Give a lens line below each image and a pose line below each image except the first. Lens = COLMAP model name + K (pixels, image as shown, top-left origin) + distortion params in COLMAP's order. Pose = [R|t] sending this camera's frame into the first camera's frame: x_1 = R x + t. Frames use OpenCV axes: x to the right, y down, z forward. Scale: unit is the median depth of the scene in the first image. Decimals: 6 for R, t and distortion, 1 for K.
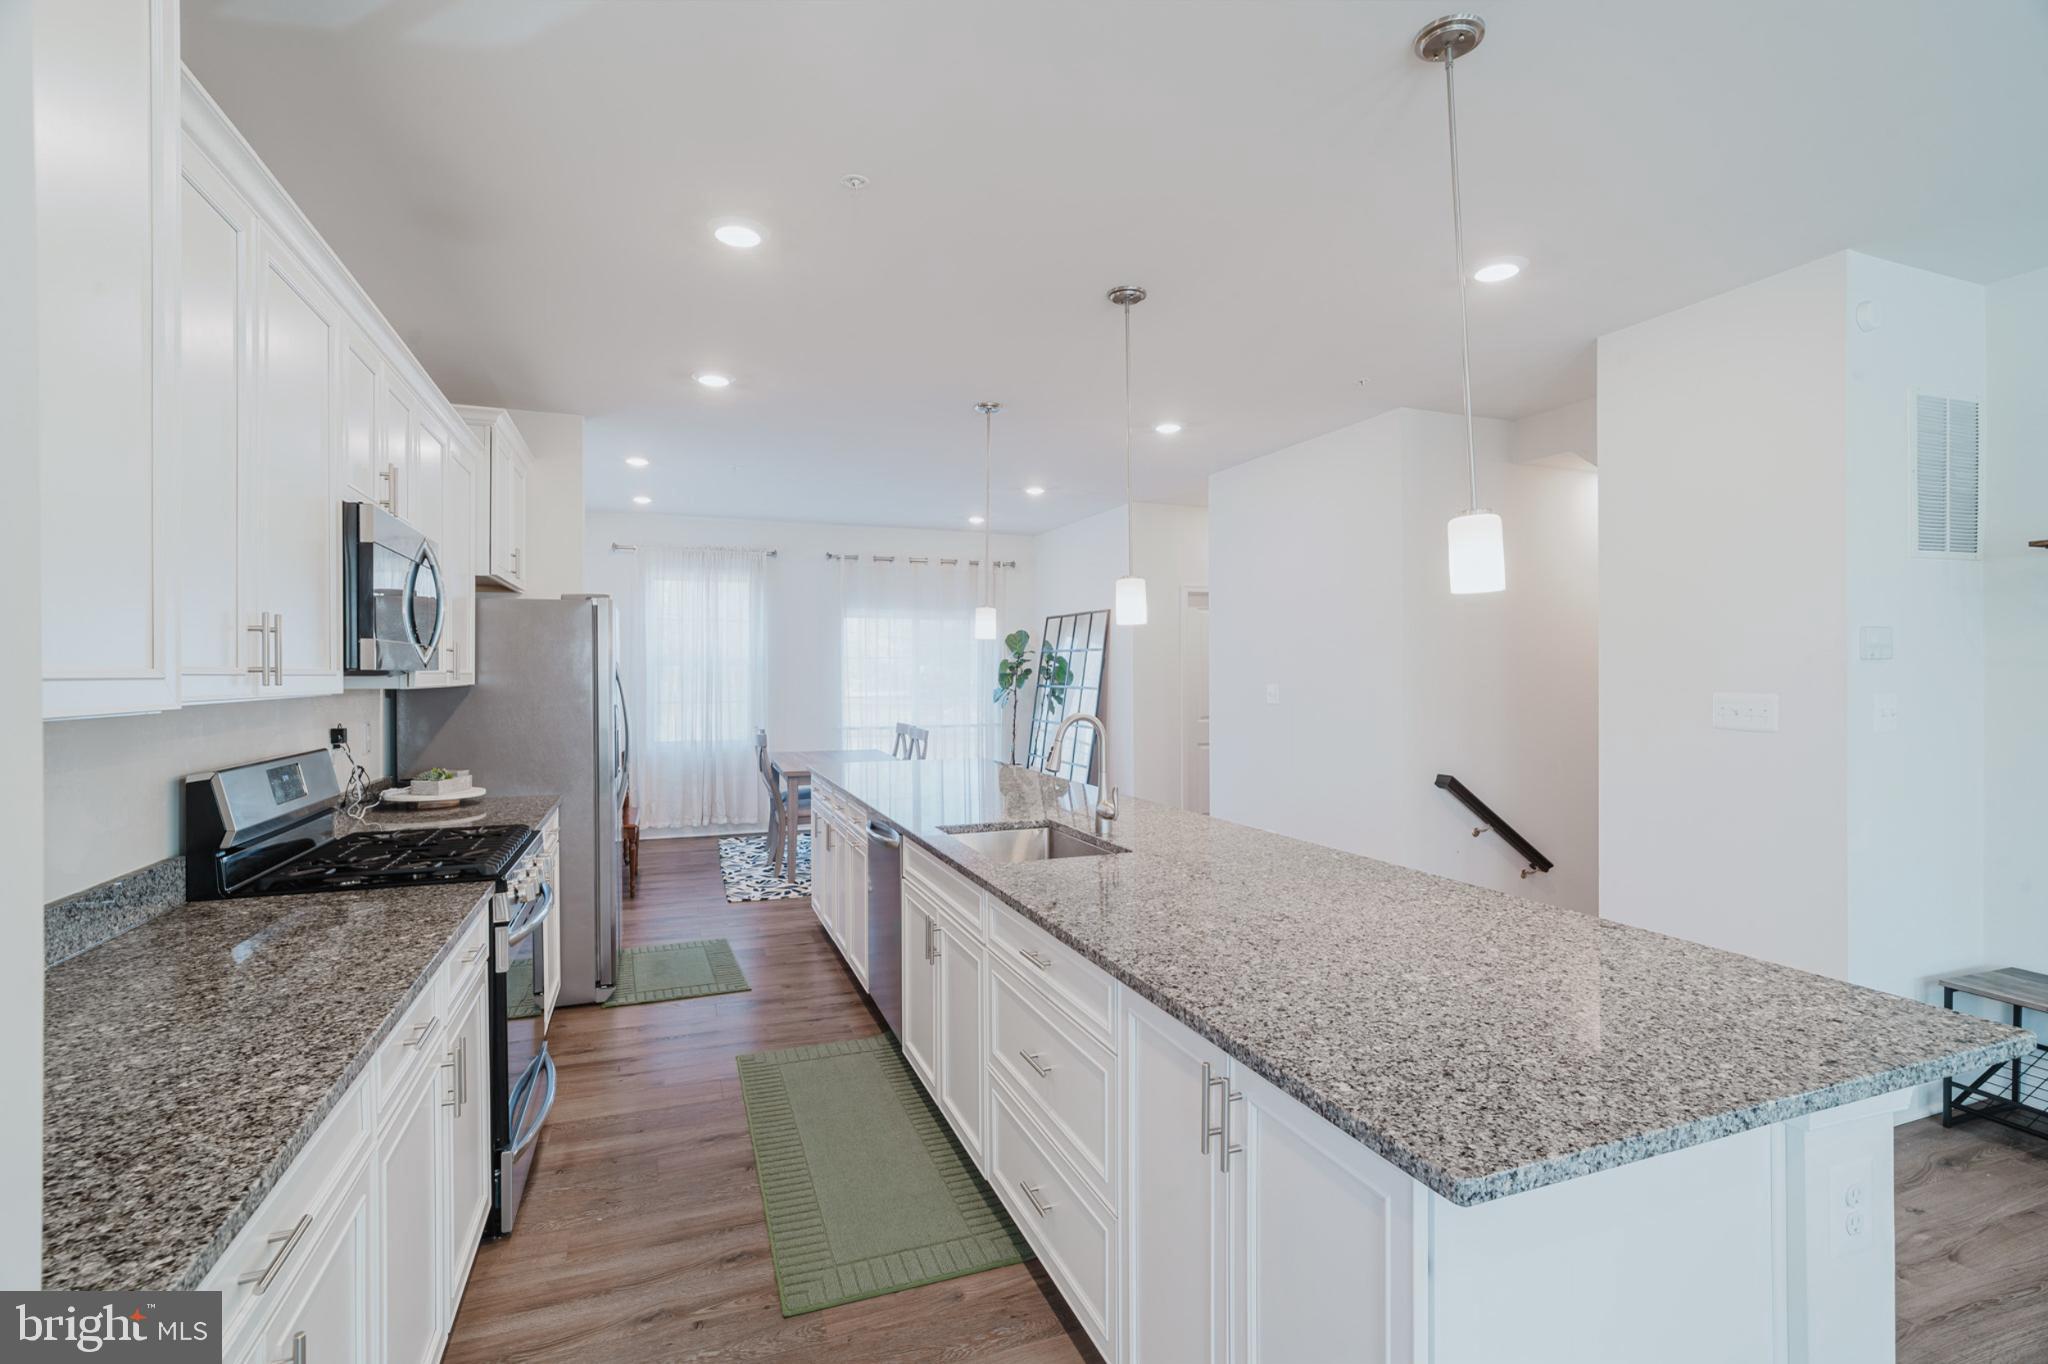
lens RADIAL K [[951.8, 0, 1026.2], [0, 951.8, 671.8], [0, 0, 1]] dist [-0.019447, 0.010044]
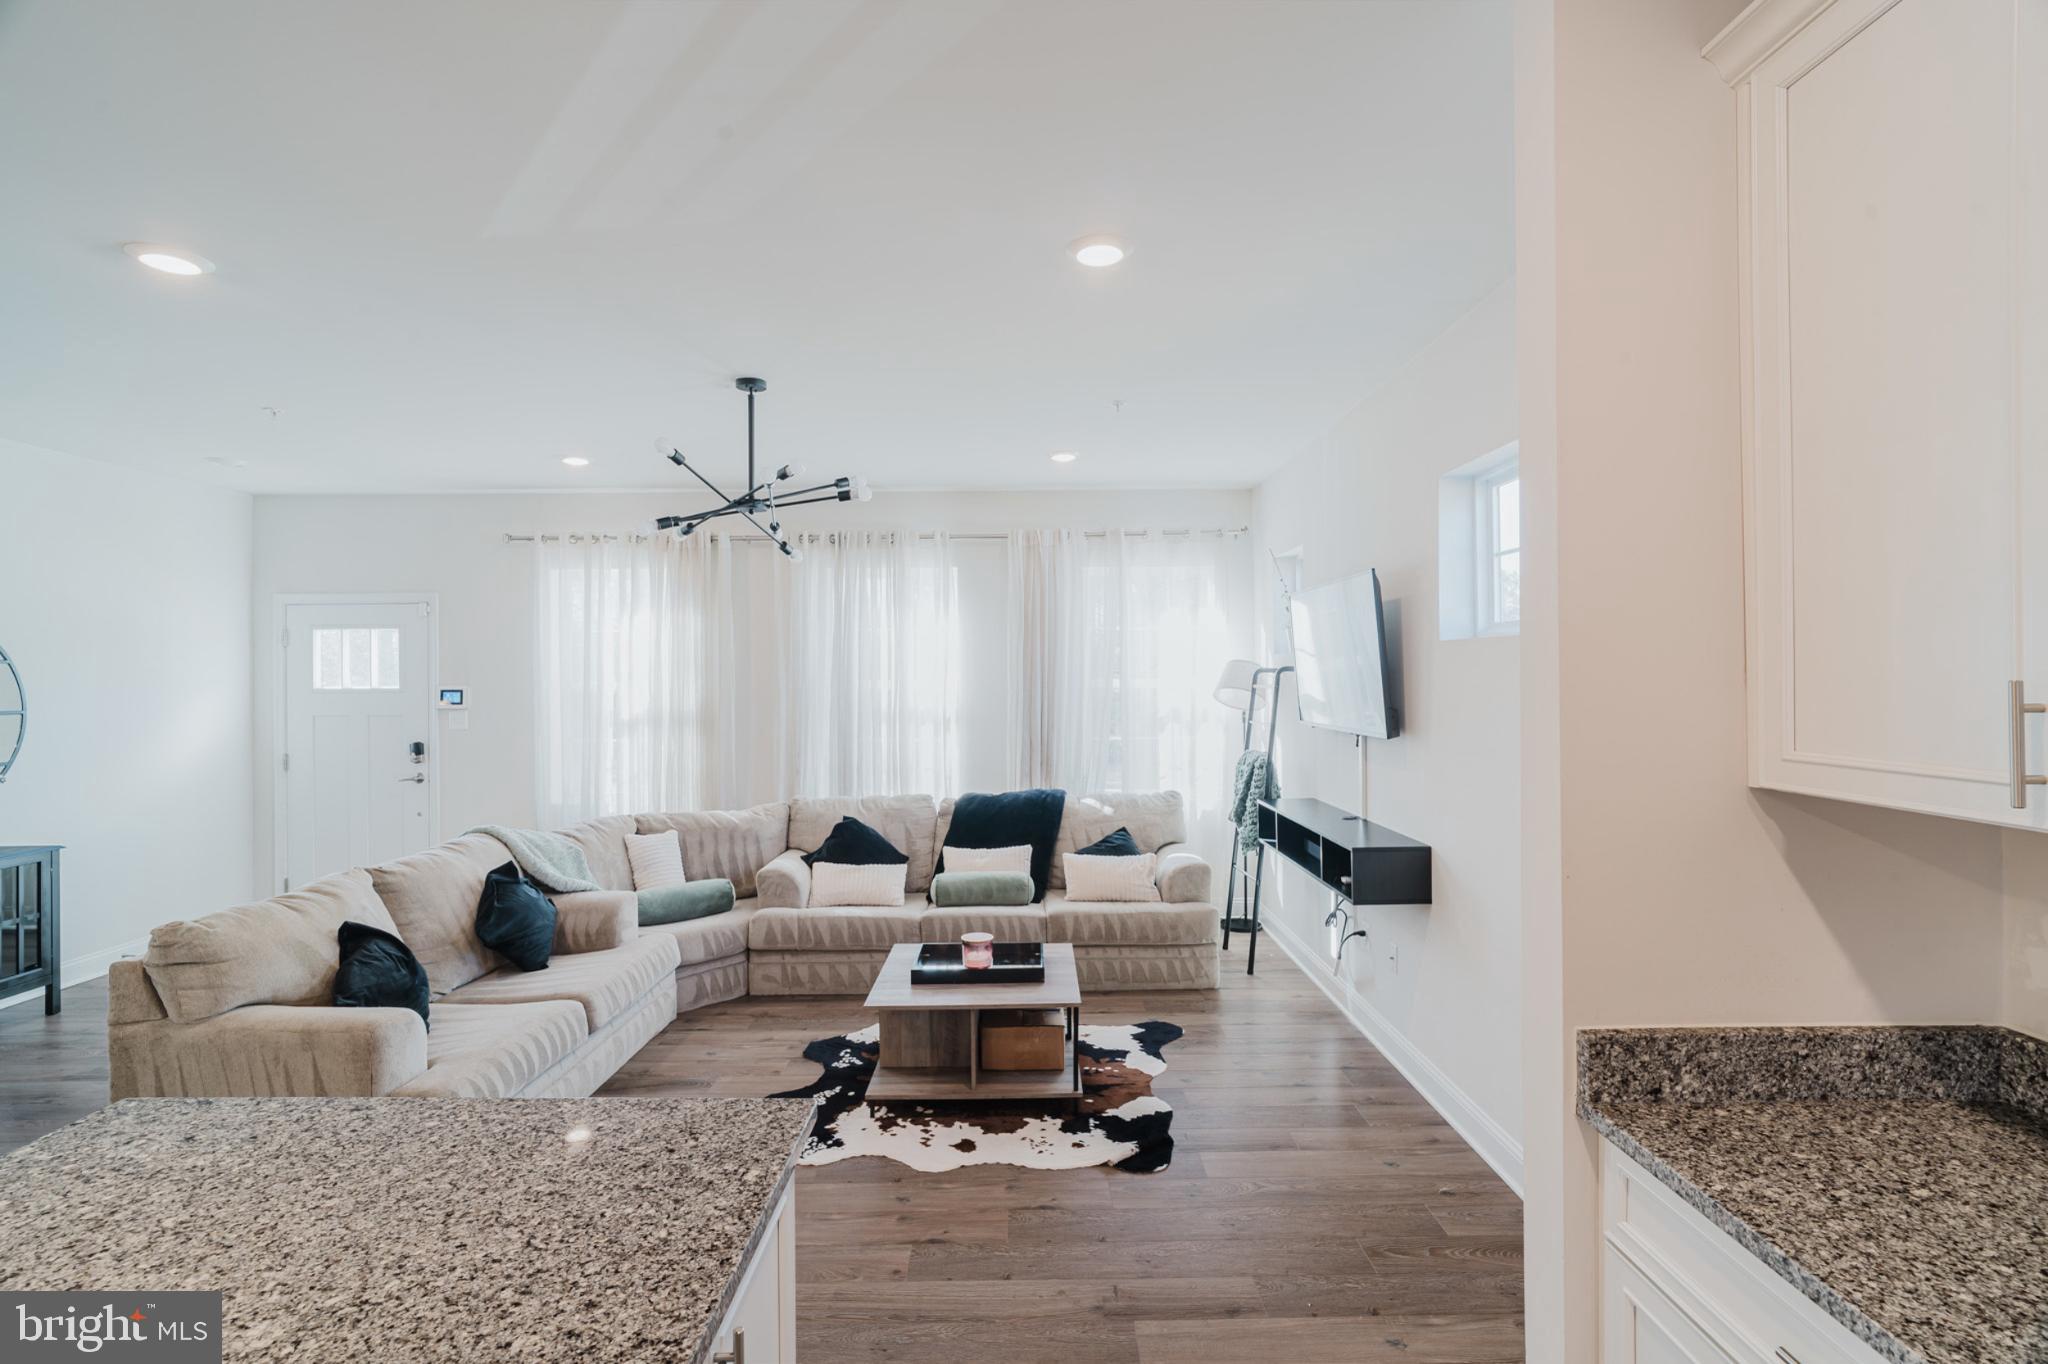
lens RADIAL K [[951.8, 0, 1028.3], [0, 951.8, 673.2], [0, 0, 1]] dist [-0.019447, 0.010044]
pose [[-0.935412, 0.009640, 0.353427, -0.116975], [0.008579, 0.999953, -0.004569, -0.037486], [-0.353455, -0.001242, -0.935451, 0.686221]]
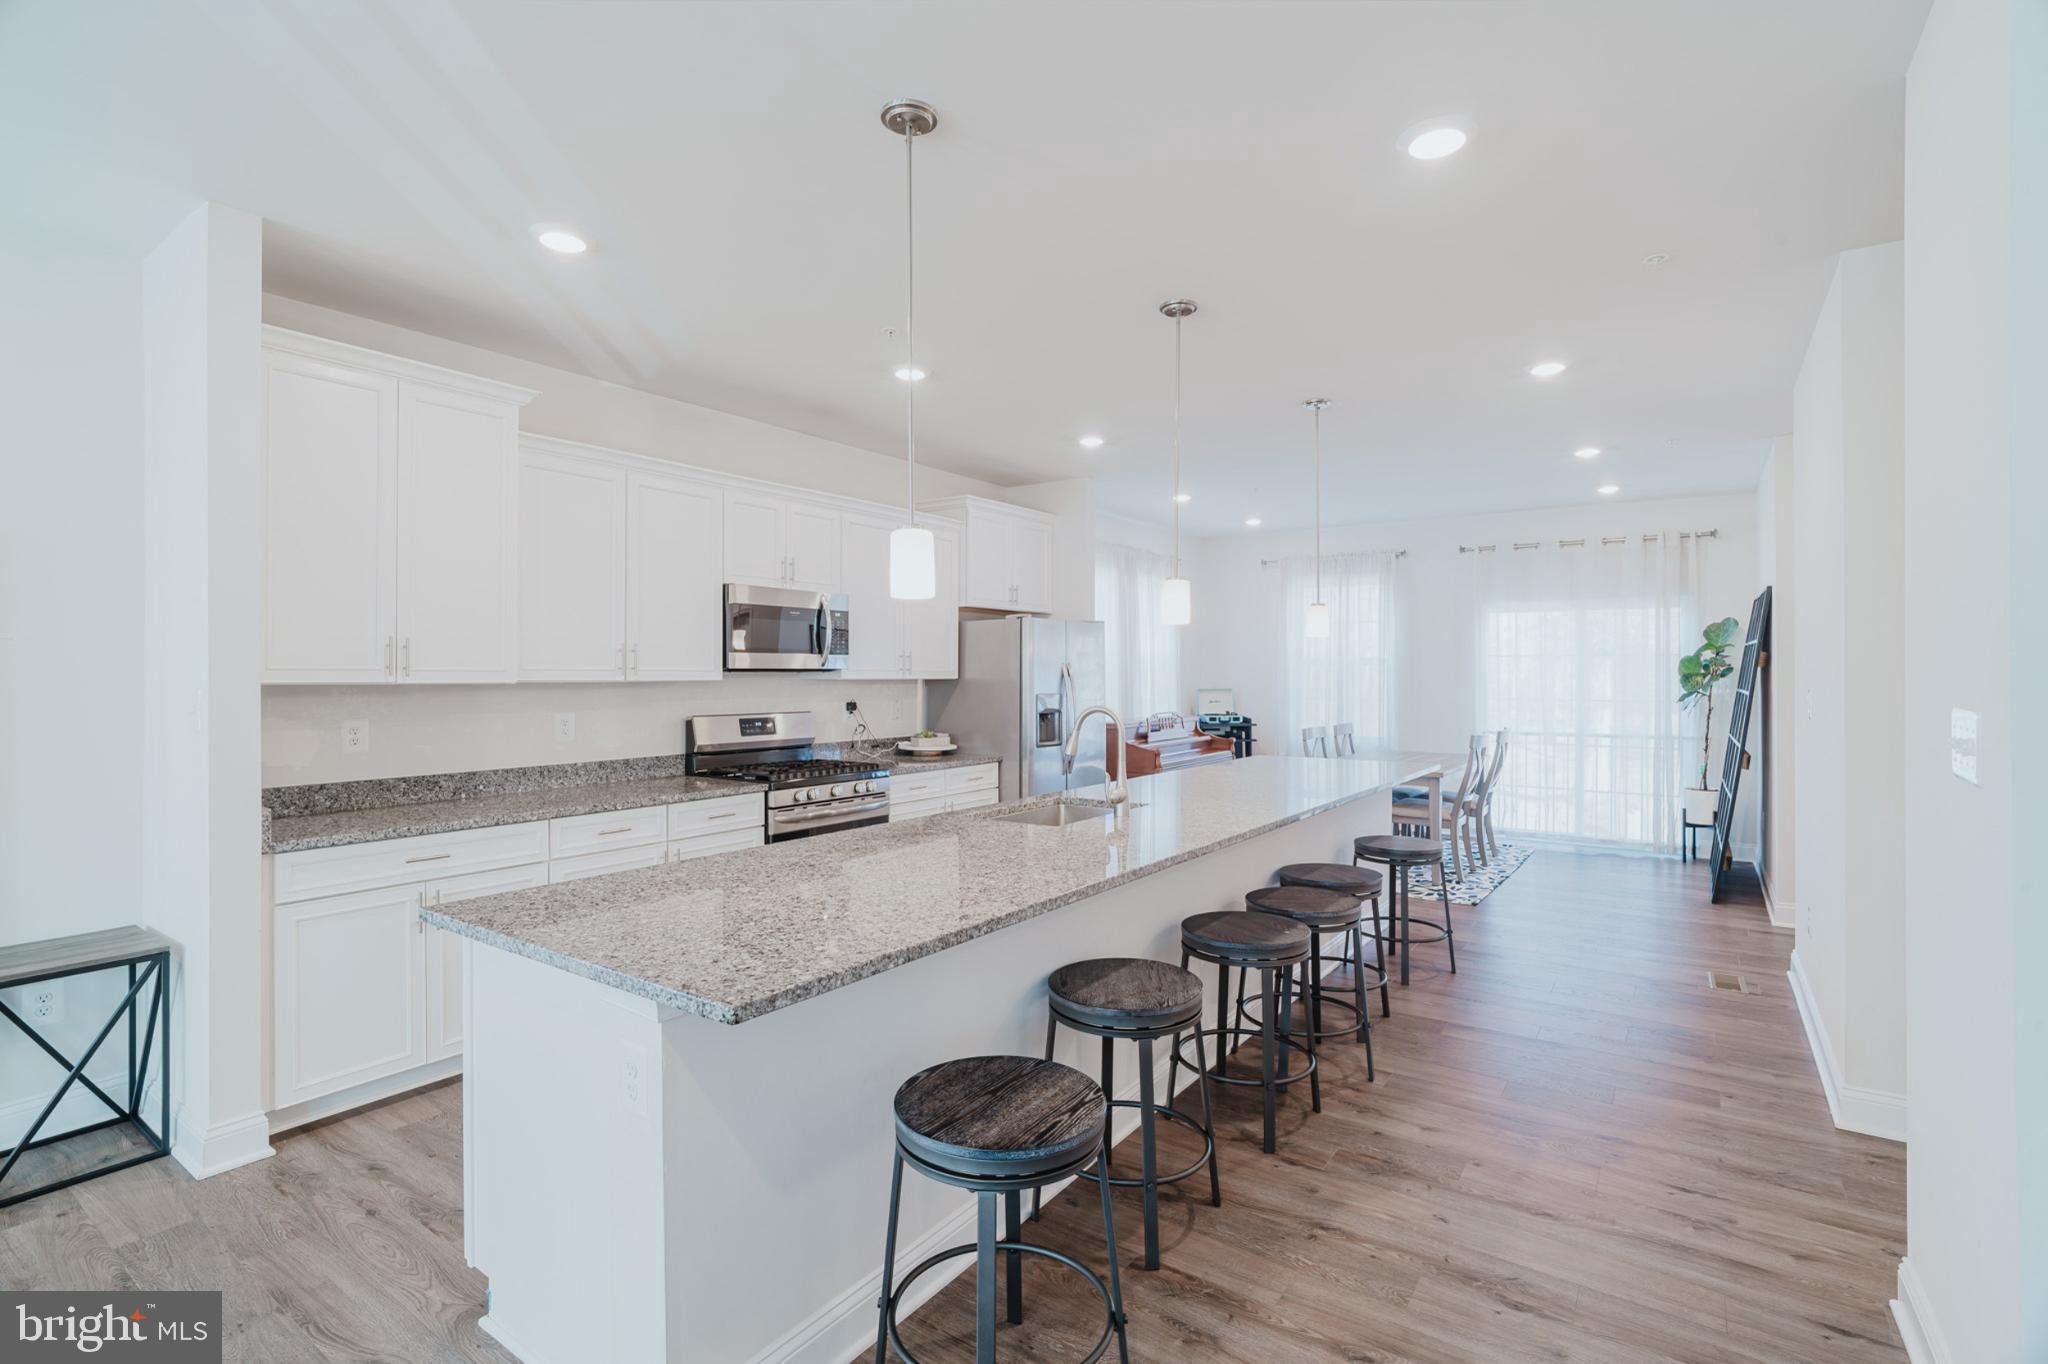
lens RADIAL K [[951.8, 0, 1028.5], [0, 951.8, 669.5], [0, 0, 1]] dist [-0.019447, 0.010044]
pose [[0.557263, -0.000752, -0.830336, 0.892178], [-0.001377, 0.999997, -0.001829, 0.002259], [0.830335, 0.002162, 0.557260, 0.285778]]
